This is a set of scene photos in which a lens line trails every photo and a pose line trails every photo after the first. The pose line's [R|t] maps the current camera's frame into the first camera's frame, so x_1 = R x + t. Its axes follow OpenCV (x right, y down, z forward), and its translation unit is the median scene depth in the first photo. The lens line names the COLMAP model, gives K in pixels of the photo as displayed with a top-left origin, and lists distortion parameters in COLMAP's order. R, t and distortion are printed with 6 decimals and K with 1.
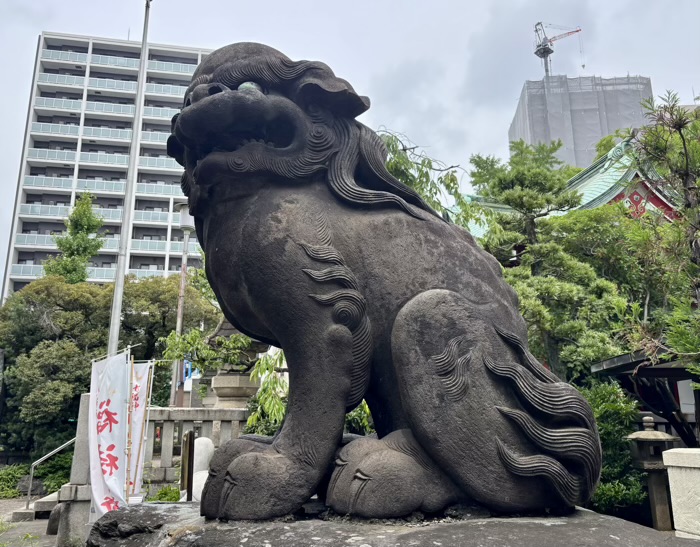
lens RADIAL K [[607.1, 0, 345.3], [0, 607.1, 269.4], [0, 0, 1]] dist [0.027684, -0.007770]
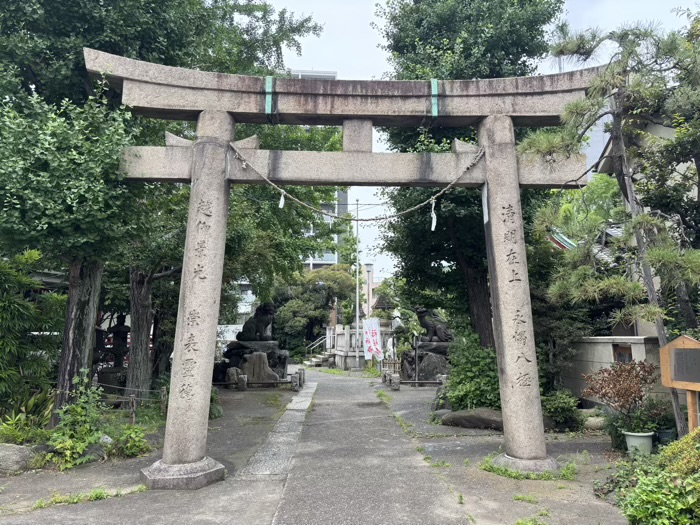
lens RADIAL K [[526.2, 0, 357.9], [0, 526.2, 234.9], [0, 0, 1]] dist [0.047515, -0.041854]
pose [[0.996557, -0.017062, -0.081135, -0.110366], [0.022102, 0.997855, 0.061623, -0.451191], [0.079910, -0.063204, 0.994796, -1.757594]]
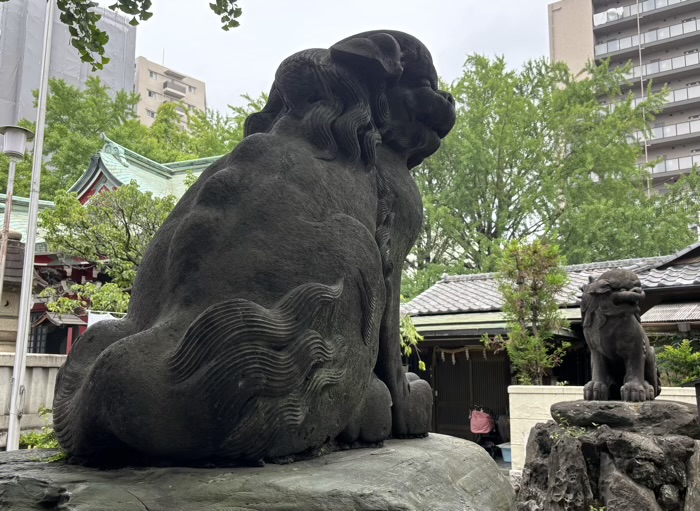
lens RADIAL K [[663.5, 0, 373.2], [0, 663.5, 268.1], [0, 0, 1]] dist [-0.005004, 0.000000]
pose [[0.575649, 0.131689, 0.807023, -0.795326], [-0.210685, 0.977511, -0.009227, -0.006450], [-0.790089, -0.164716, 0.590448, -0.002668]]
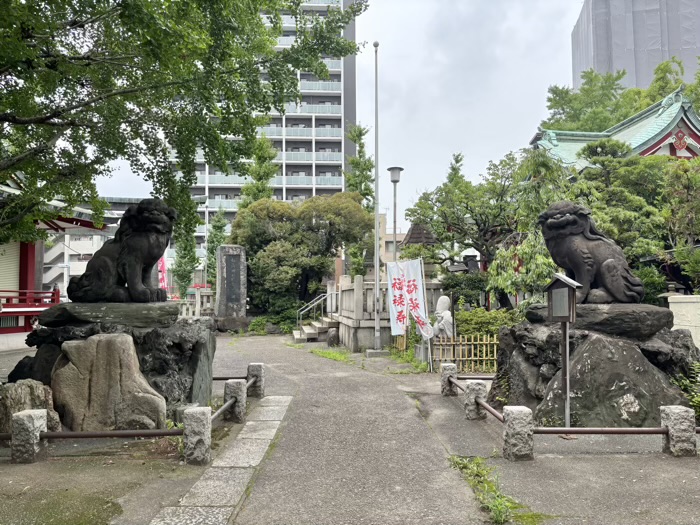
lens RADIAL K [[526.2, 0, 351.8], [0, 526.2, 263.9], [0, 0, 1]] dist [0.047515, -0.041854]
pose [[0.993651, -0.012828, -0.111776, -0.242189], [0.033885, 0.981472, 0.188583, -0.135221], [0.107286, -0.191173, 0.975675, -0.568032]]
